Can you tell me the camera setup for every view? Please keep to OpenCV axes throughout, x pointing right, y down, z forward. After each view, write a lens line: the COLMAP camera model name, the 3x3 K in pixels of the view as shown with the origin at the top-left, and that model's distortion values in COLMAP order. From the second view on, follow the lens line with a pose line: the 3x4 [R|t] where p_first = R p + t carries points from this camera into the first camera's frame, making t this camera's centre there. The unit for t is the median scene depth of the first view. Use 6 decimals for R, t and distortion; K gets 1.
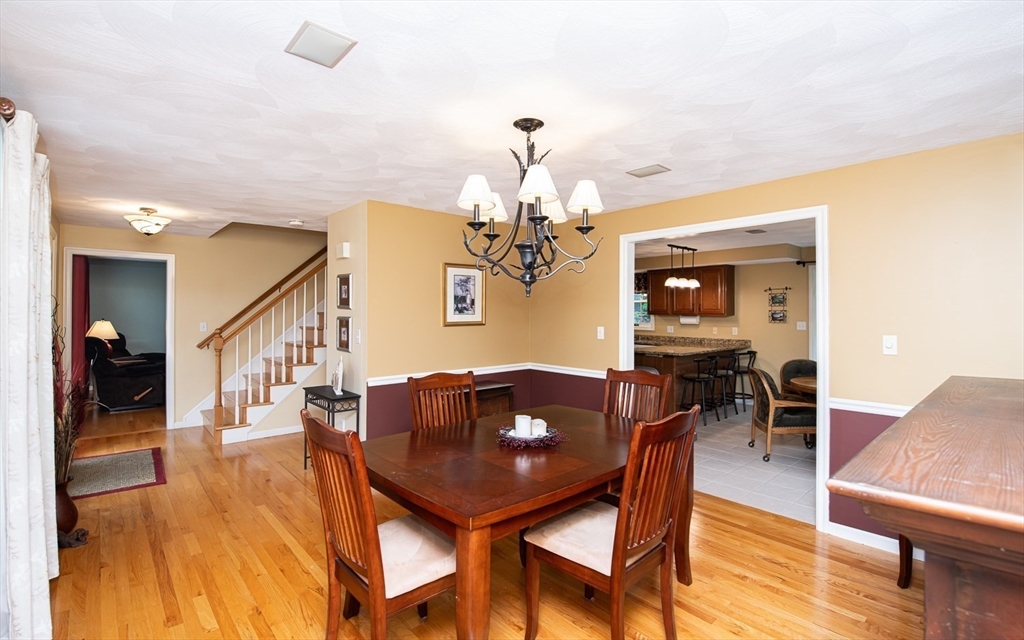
lens RADIAL K [[464.0, 0, 534.0], [0, 464.0, 309.4], [0, 0, 1]] dist [-0.000535, -0.000109]
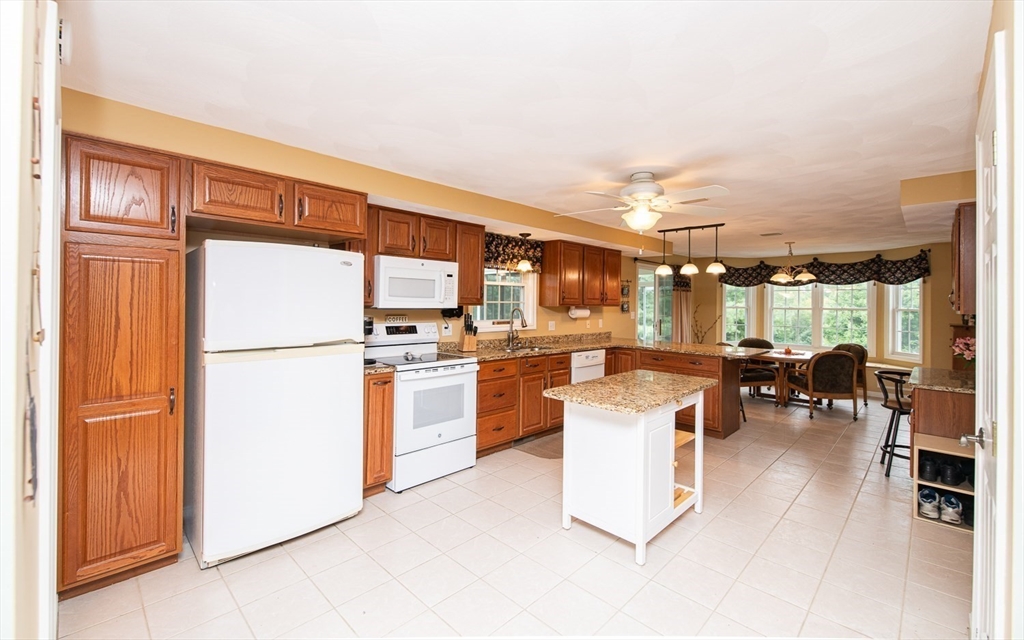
lens RADIAL K [[431.3, 0, 509.8], [0, 431.3, 297.8], [0, 0, 1]] dist [-0.000489, -0.000266]
pose [[-0.034986, 0.008884, 0.999348, -0.426483], [-0.015693, 0.999832, -0.009438, 0.007261], [-0.999265, -0.016013, -0.034841, 1.246651]]
